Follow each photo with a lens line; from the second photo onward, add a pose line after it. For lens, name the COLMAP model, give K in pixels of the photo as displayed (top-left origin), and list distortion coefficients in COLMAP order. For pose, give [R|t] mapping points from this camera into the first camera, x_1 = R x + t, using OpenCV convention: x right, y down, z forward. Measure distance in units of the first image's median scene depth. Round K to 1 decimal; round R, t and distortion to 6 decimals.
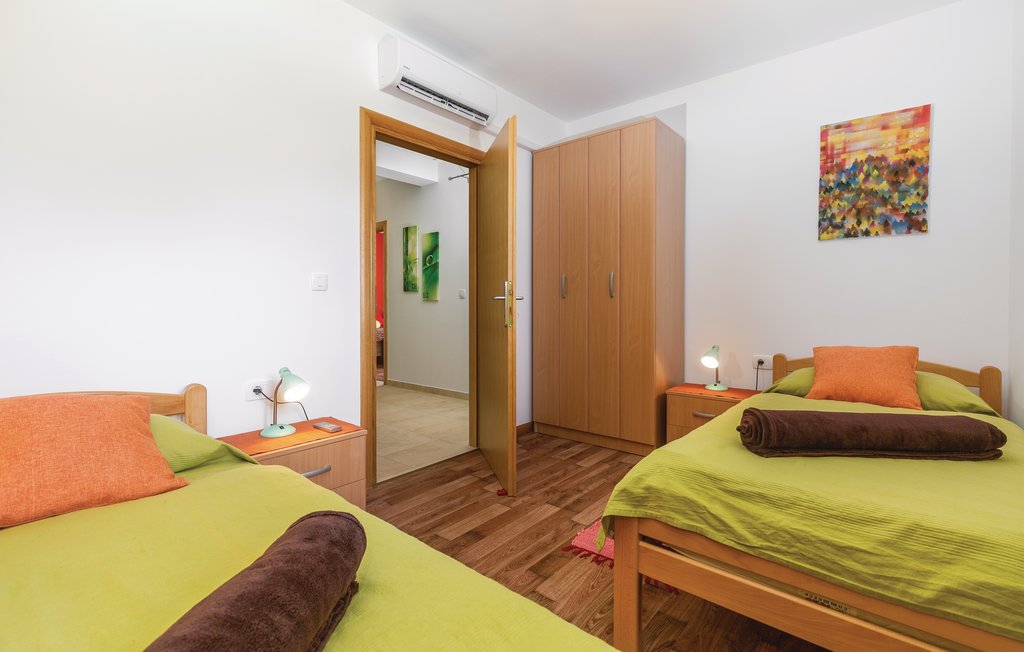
lens RADIAL K [[456.0, 0, 513.6], [0, 456.0, 315.2], [0, 0, 1]] dist [0.001525, -0.000043]
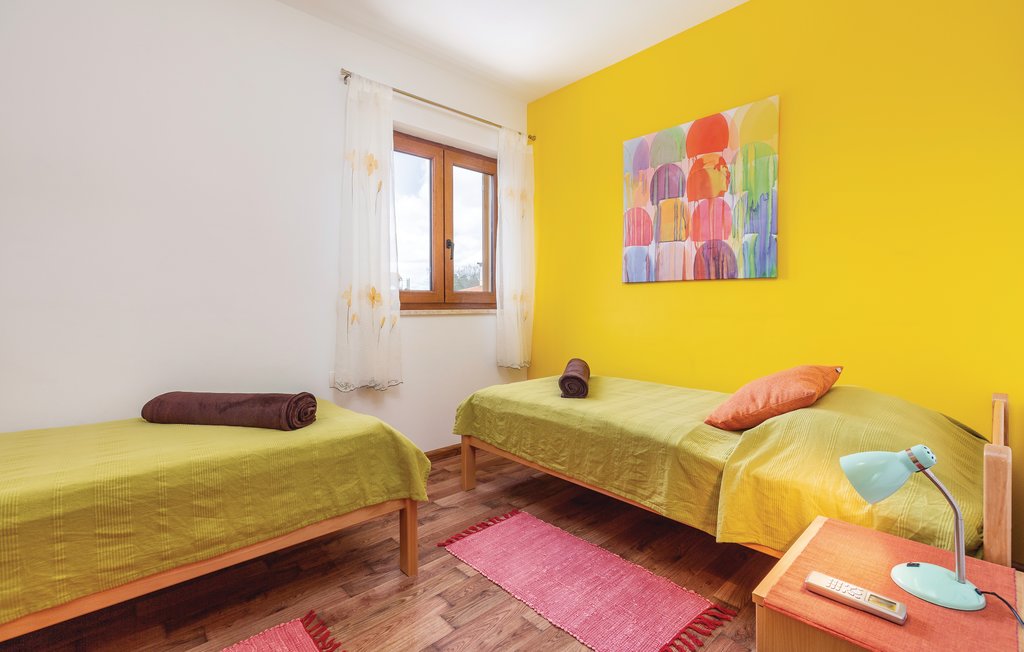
lens RADIAL K [[456.0, 0, 513.6], [0, 456.0, 315.2], [0, 0, 1]] dist [0.001525, -0.000043]
pose [[-0.991814, 0.002277, 0.127674, -0.185796], [0.006653, 0.999404, 0.033859, -0.050932], [-0.127521, 0.034431, -0.991238, 1.828617]]
